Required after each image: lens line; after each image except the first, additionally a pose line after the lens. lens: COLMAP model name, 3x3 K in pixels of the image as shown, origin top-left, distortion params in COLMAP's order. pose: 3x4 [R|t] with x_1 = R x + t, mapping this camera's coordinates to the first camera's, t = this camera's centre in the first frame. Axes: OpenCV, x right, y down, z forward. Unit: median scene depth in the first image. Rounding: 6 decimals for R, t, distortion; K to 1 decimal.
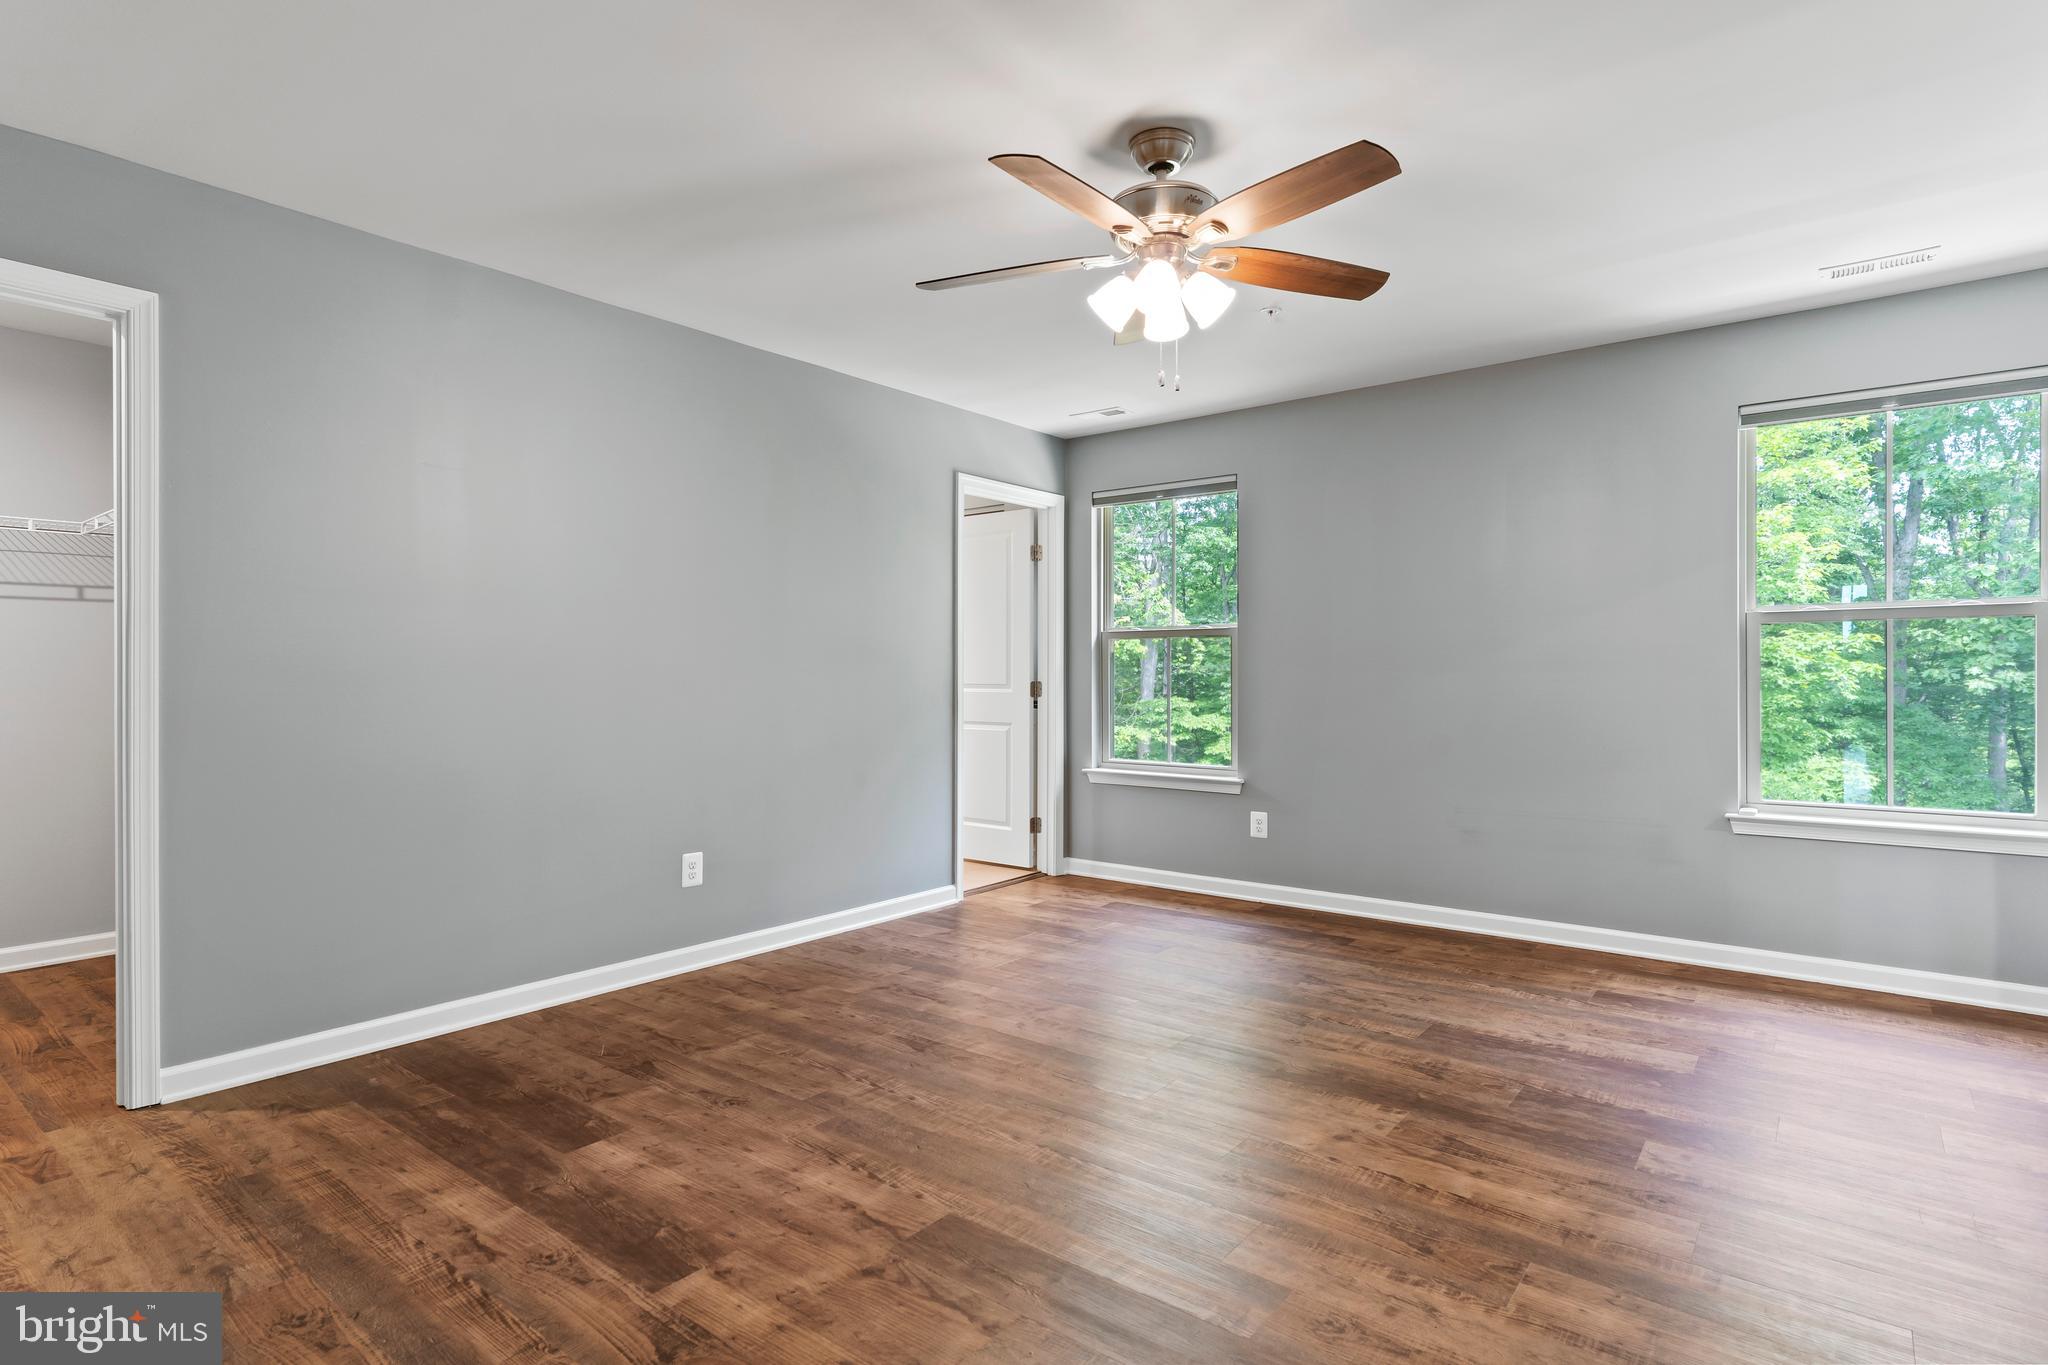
lens RADIAL K [[1049.1, 0, 1017.1], [0, 1049.1, 683.2], [0, 0, 1]] dist [-0.004408, 0.000781]
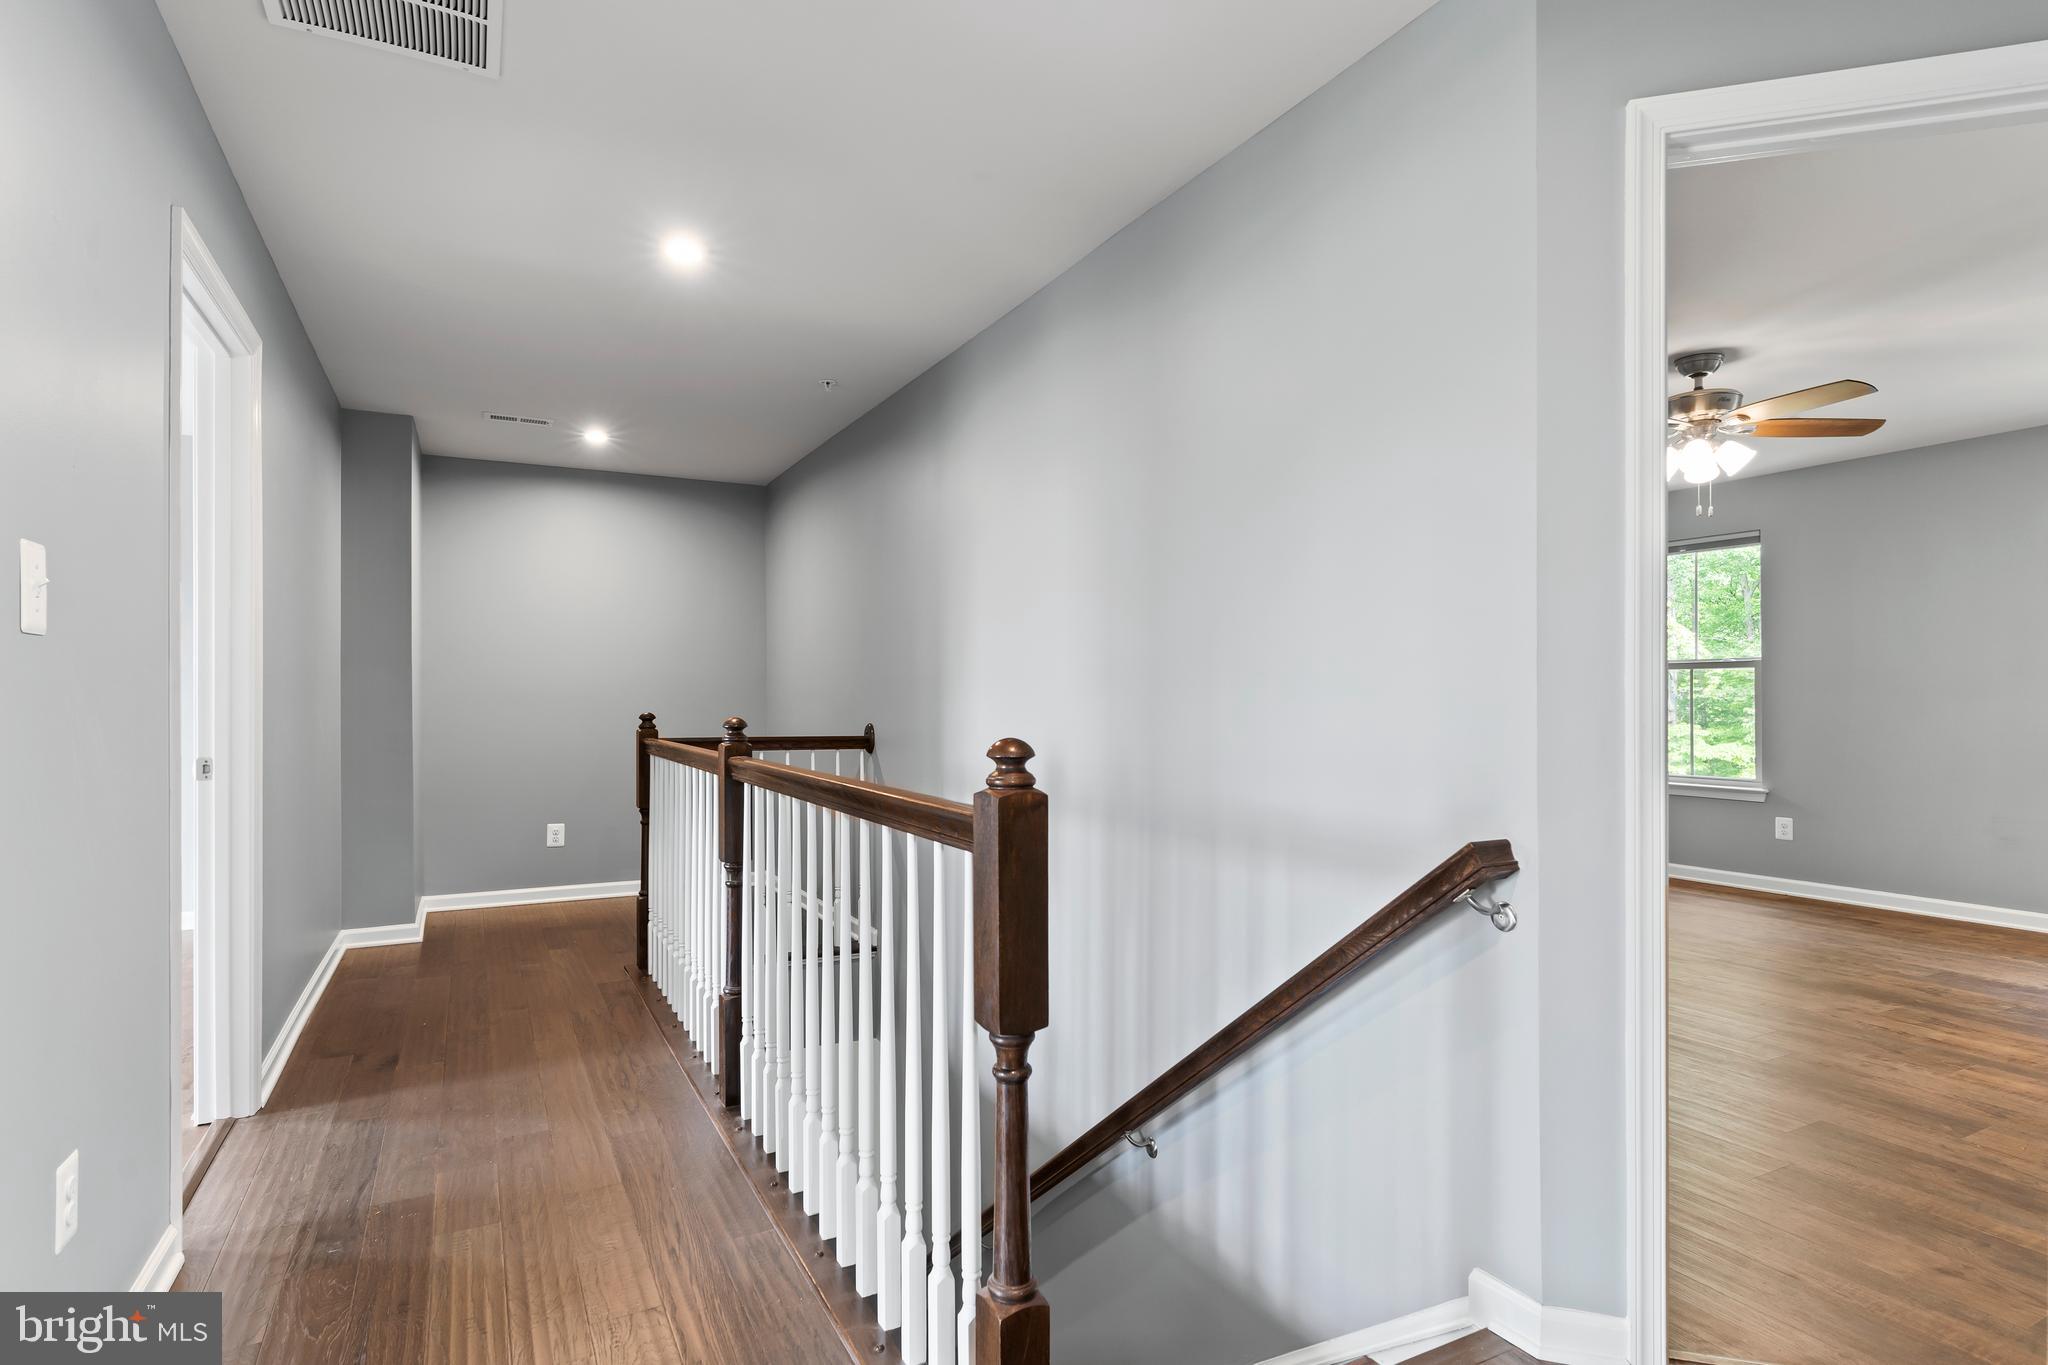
lens RADIAL K [[1053.6, 0, 1018.9], [0, 1053.6, 696.5], [0, 0, 1]] dist [-0.000222, 0.001000]
pose [[0.917136, -0.002534, -0.398567, -0.136488], [-0.001892, 0.999941, -0.010710, 0.003050], [0.398570, 0.010577, 0.917077, -0.687418]]
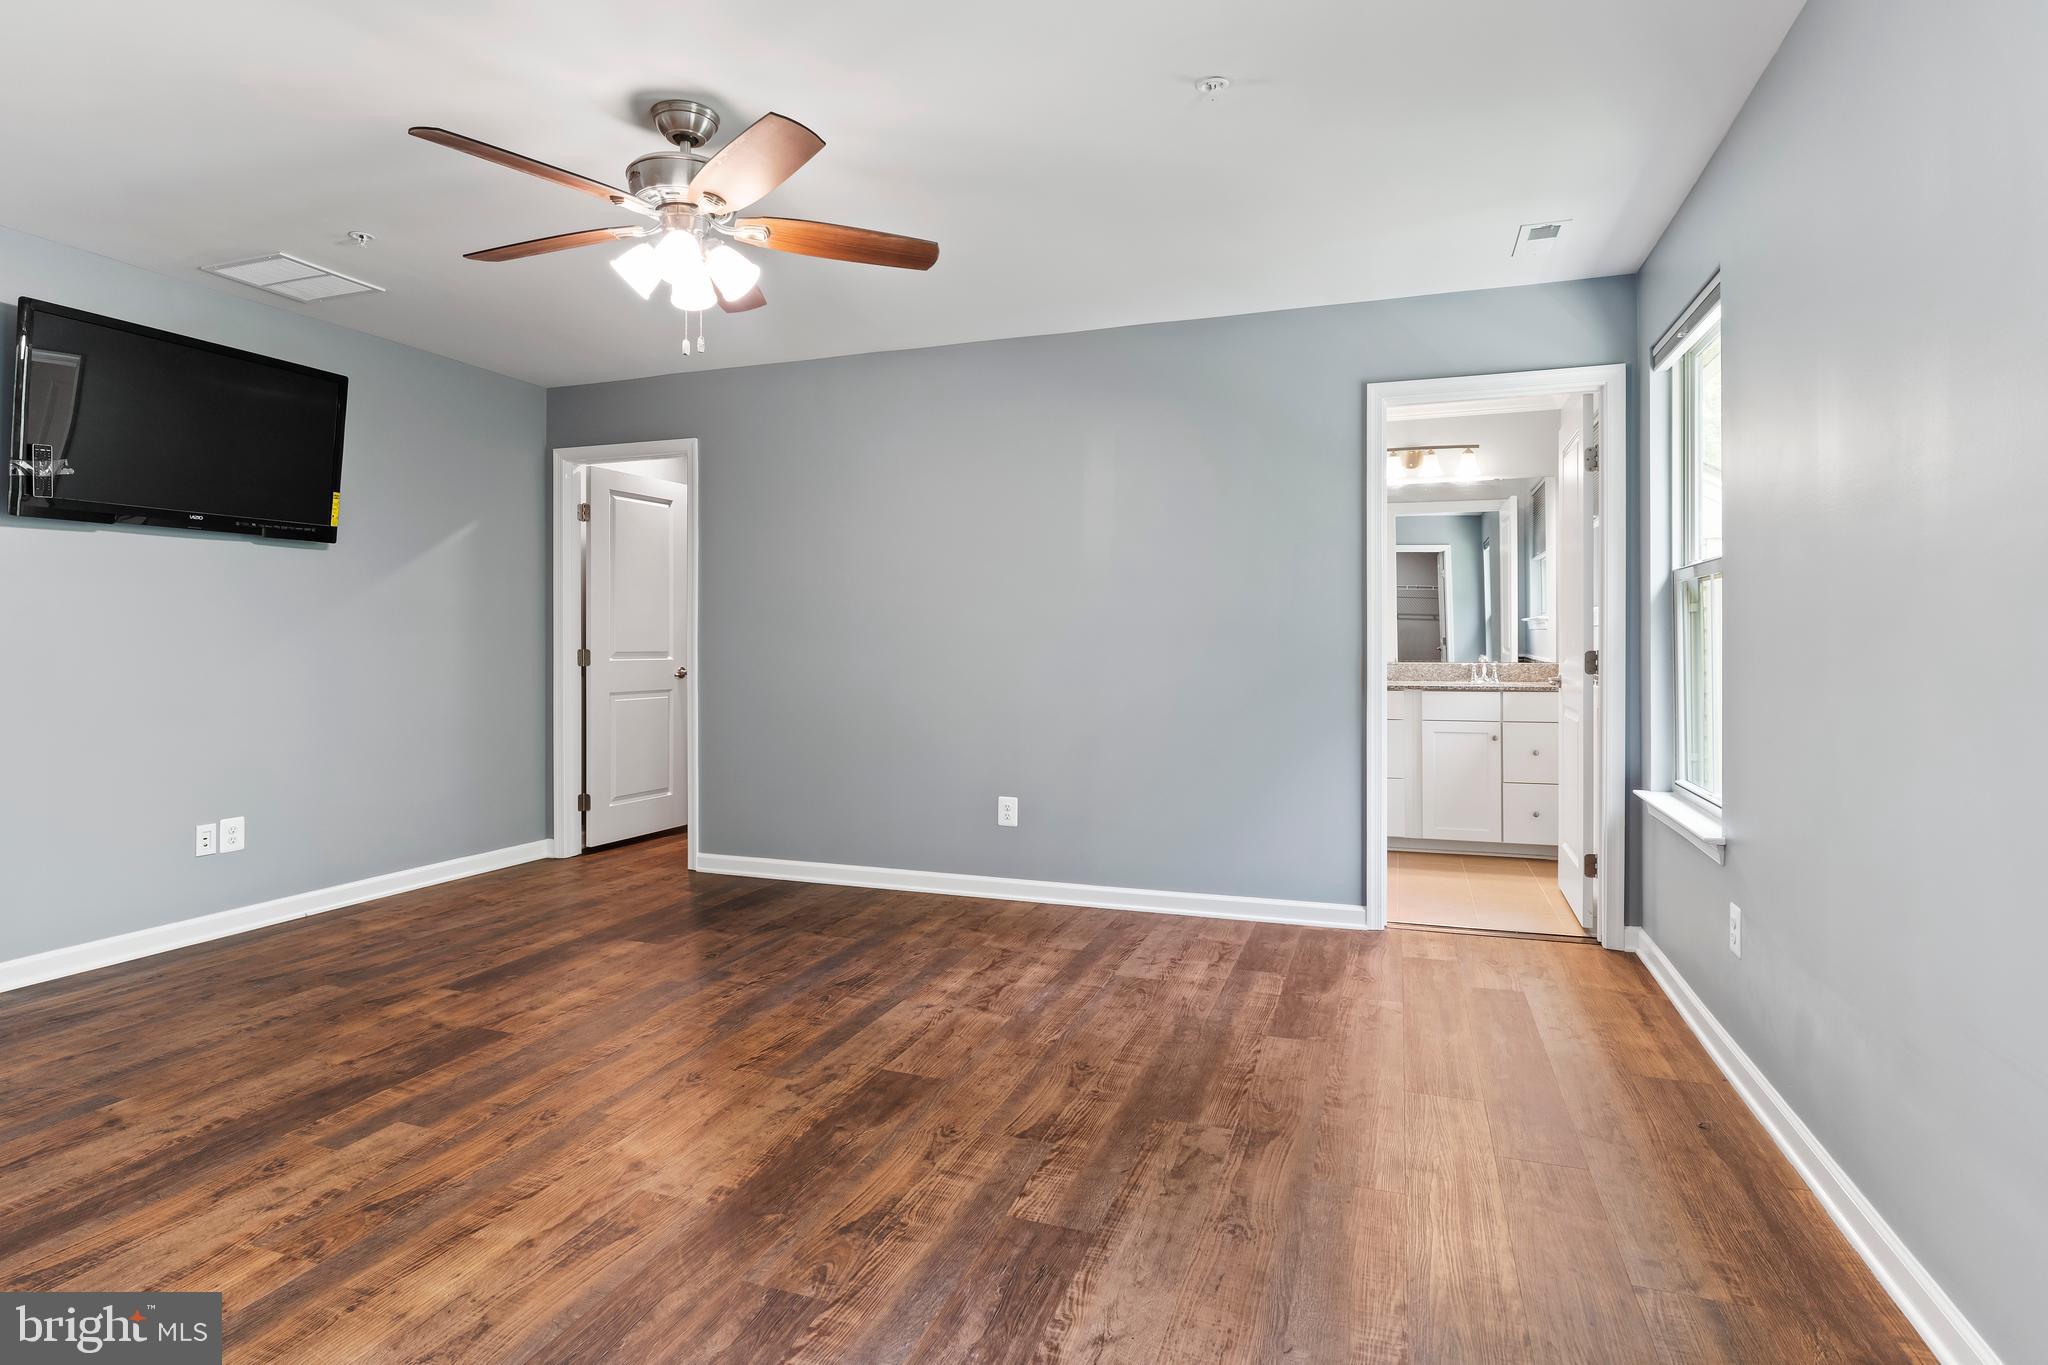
lens RADIAL K [[1060.9, 0, 1019.2], [0, 1060.9, 643.1], [0, 0, 1]] dist [-0.001834, -0.000900]
pose [[0.316074, 0.000178, -0.948735, 1.004638], [-0.006453, 0.999977, -0.001962, -0.005013], [0.948713, 0.006742, 0.316068, 0.814862]]
